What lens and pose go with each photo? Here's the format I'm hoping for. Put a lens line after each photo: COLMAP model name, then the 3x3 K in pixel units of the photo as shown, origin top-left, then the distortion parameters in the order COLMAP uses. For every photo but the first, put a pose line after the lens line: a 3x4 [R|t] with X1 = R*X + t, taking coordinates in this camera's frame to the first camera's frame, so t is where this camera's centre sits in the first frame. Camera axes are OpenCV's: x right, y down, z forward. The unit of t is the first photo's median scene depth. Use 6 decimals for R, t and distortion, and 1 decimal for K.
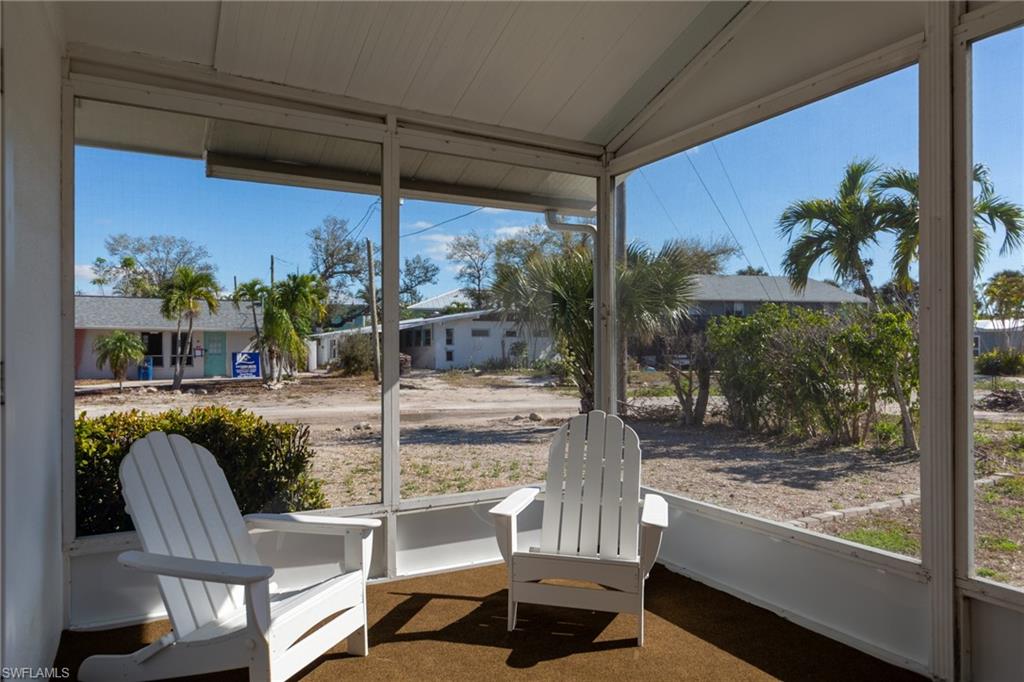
lens RADIAL K [[661.3, 0, 514.6], [0, 661.3, 342.3], [0, 0, 1]] dist [0.006818, -0.000016]
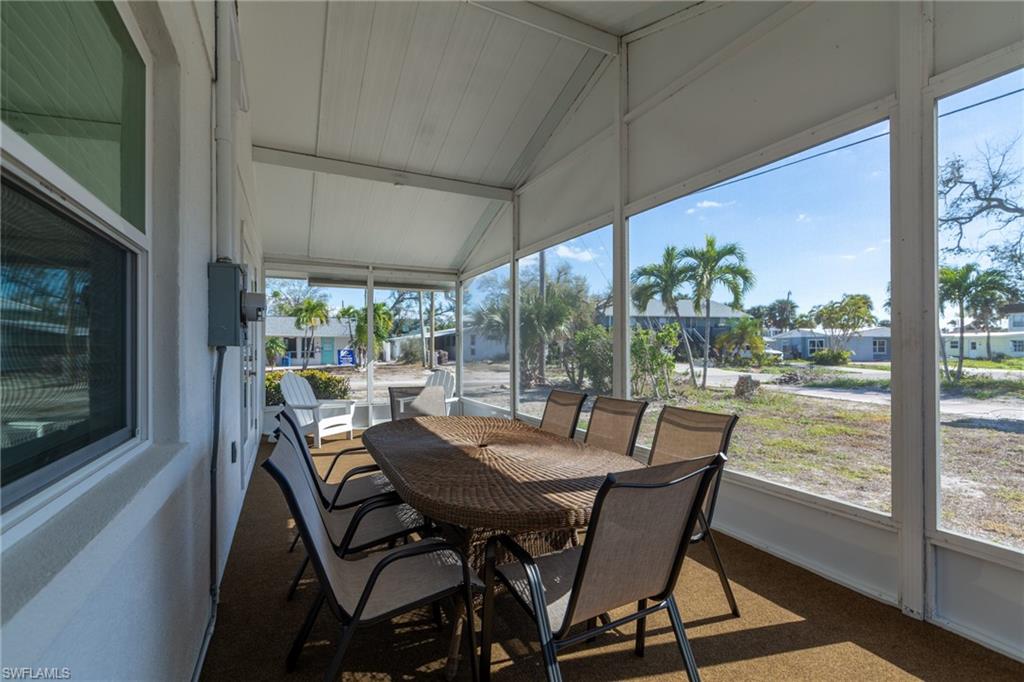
lens RADIAL K [[456.5, 0, 509.1], [0, 456.5, 344.7], [0, 0, 1]] dist [0.003619, -0.001929]
pose [[0.998516, 0.001094, -0.054452, 0.059988], [-0.000920, 0.999994, 0.003210, -0.001017], [0.054455, -0.003155, 0.998511, -0.108272]]
